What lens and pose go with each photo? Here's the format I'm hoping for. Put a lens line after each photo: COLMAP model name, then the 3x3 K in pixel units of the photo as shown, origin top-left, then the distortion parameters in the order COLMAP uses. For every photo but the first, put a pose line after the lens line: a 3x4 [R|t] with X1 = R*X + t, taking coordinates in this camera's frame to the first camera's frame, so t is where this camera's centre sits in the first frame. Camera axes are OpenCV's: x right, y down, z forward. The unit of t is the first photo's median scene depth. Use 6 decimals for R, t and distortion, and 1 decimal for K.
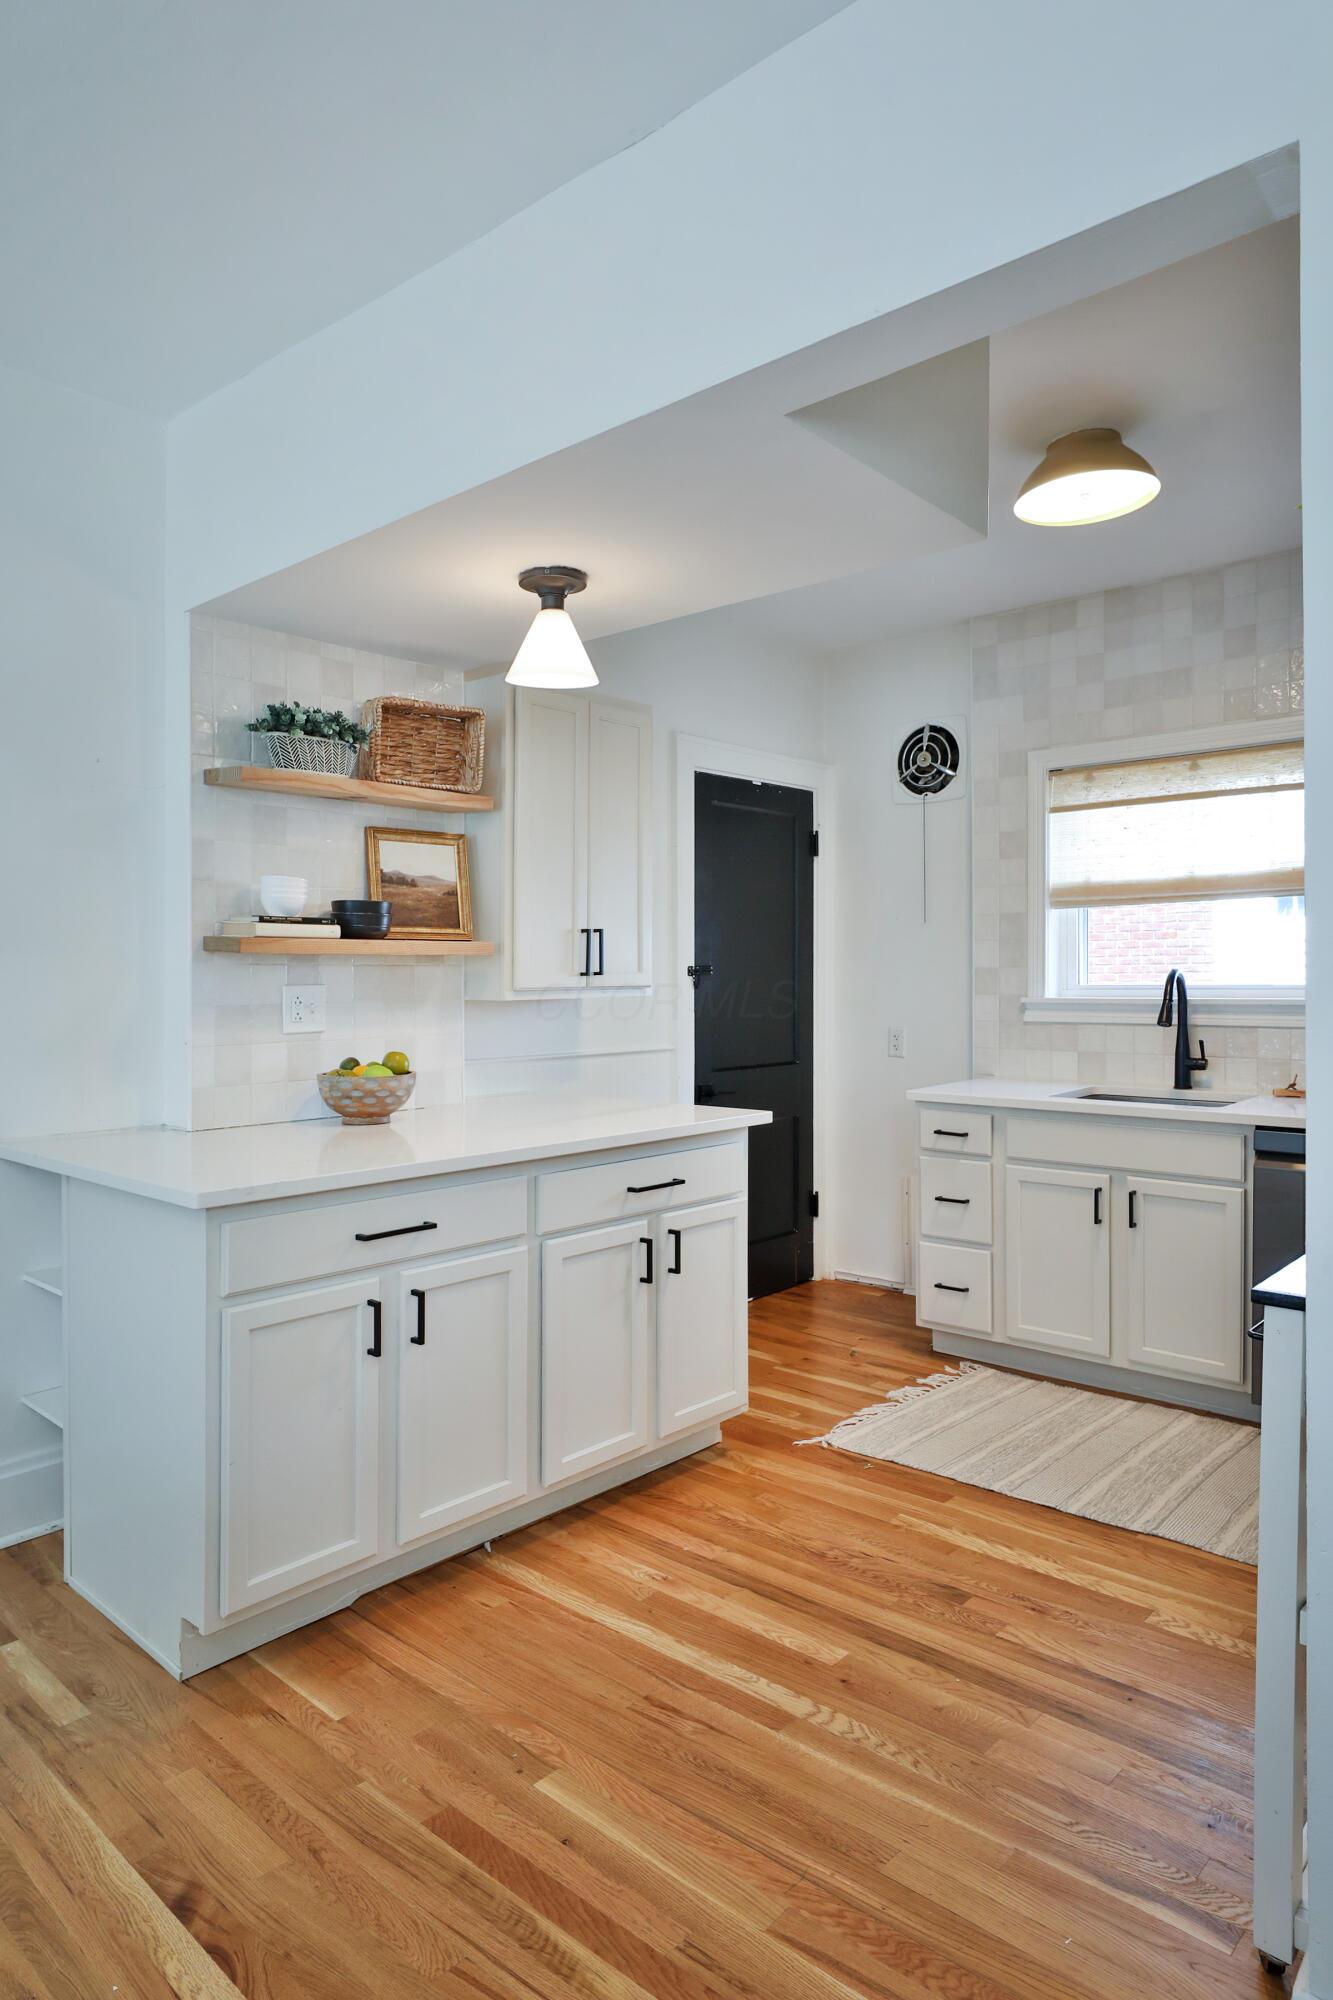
lens RADIAL K [[1226.1, 0, 656.4], [0, 1226.1, 982.6], [0, 0, 1]] dist [-0.035626, 0.001249]
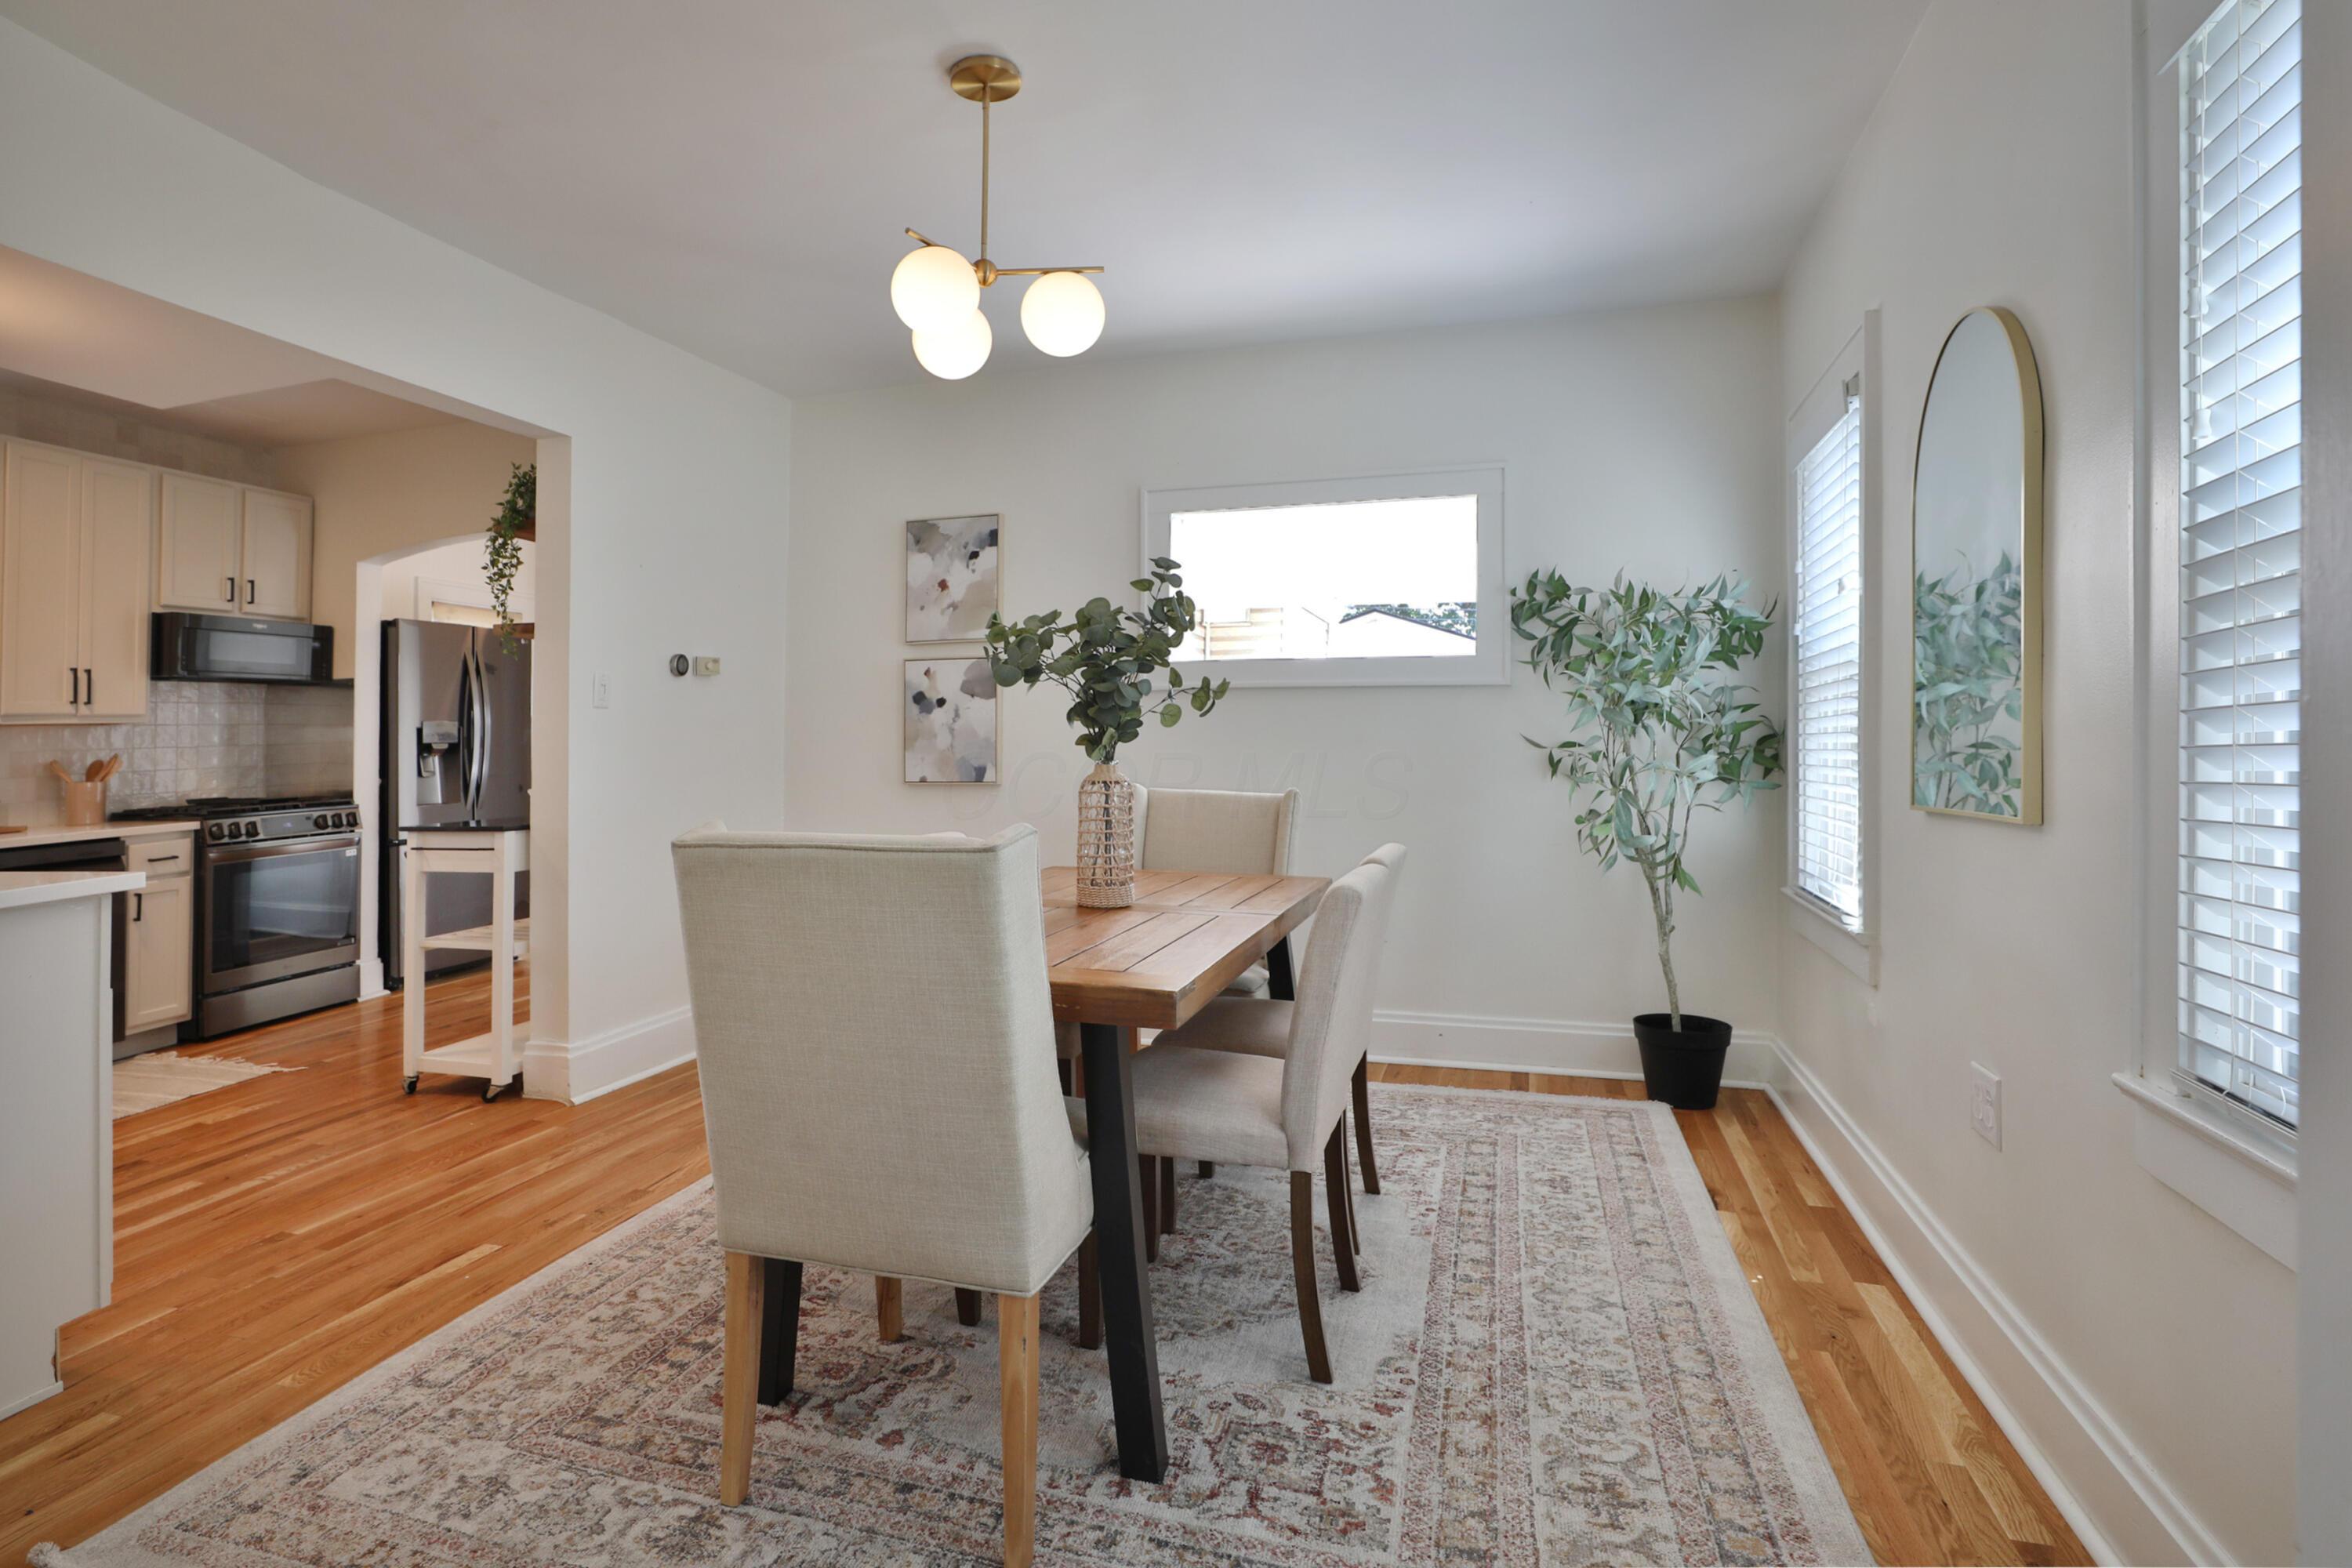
lens RADIAL K [[1247.1, 0, 986.5], [0, 1247.1, 708.5], [0, 0, 1]] dist [-0.024922, 0.004679]
pose [[-0.313418, 0.031836, 0.949082, -1.099850], [0.016152, 0.999472, -0.028192, 0.034465], [-0.949478, 0.006493, -0.313766, 0.386766]]
